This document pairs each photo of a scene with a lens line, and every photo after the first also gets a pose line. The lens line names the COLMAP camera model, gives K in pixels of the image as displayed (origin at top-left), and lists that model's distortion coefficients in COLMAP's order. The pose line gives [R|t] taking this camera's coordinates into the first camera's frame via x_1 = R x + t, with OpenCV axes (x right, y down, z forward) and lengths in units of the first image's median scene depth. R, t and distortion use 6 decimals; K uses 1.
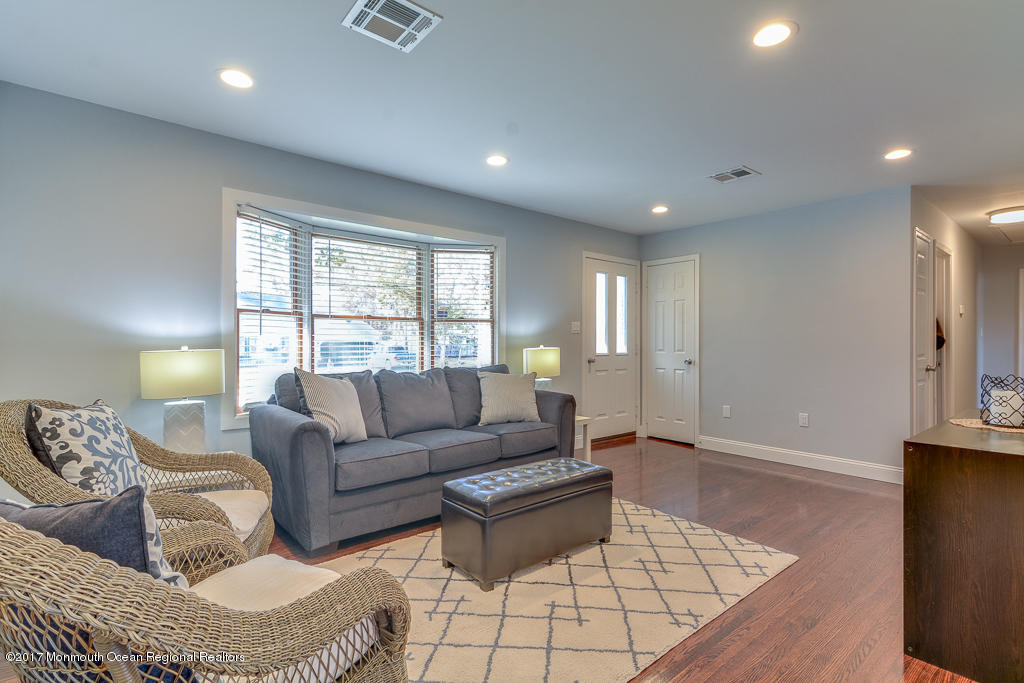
lens RADIAL K [[488.5, 0, 508.9], [0, 488.5, 342.4], [0, 0, 1]] dist [0.010926, -0.000501]
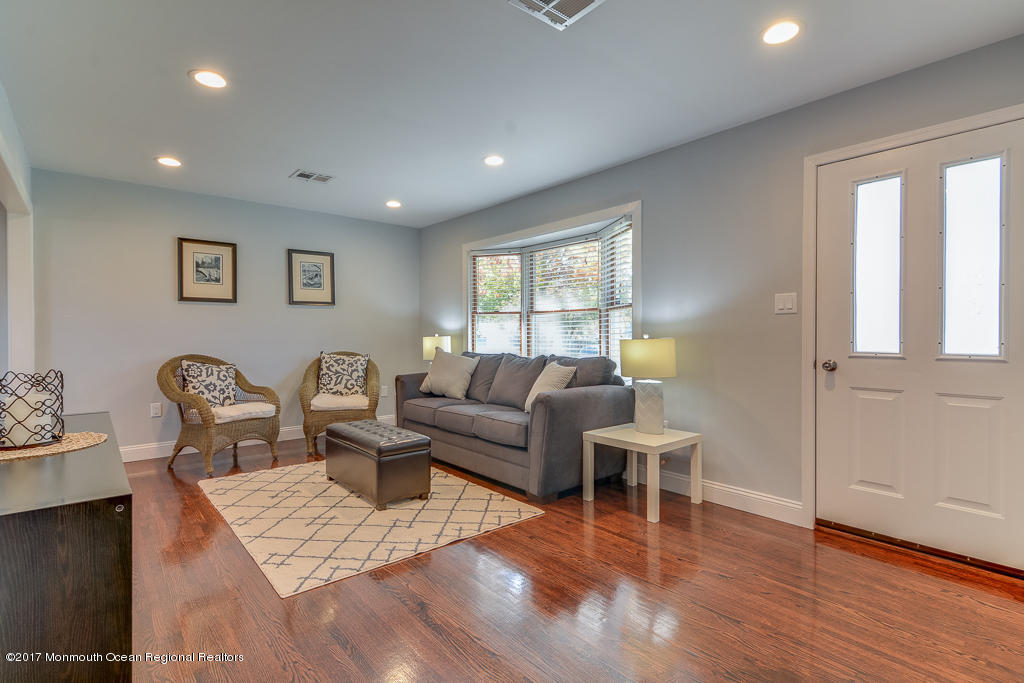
lens RADIAL K [[488.5, 0, 508.0], [0, 488.5, 339.4], [0, 0, 1]] dist [0.010926, -0.000501]
pose [[0.006212, 0.013569, -0.999889, 0.993064], [0.006528, 0.999886, 0.013610, 0.001023], [0.999959, -0.006612, 0.006123, 0.972958]]
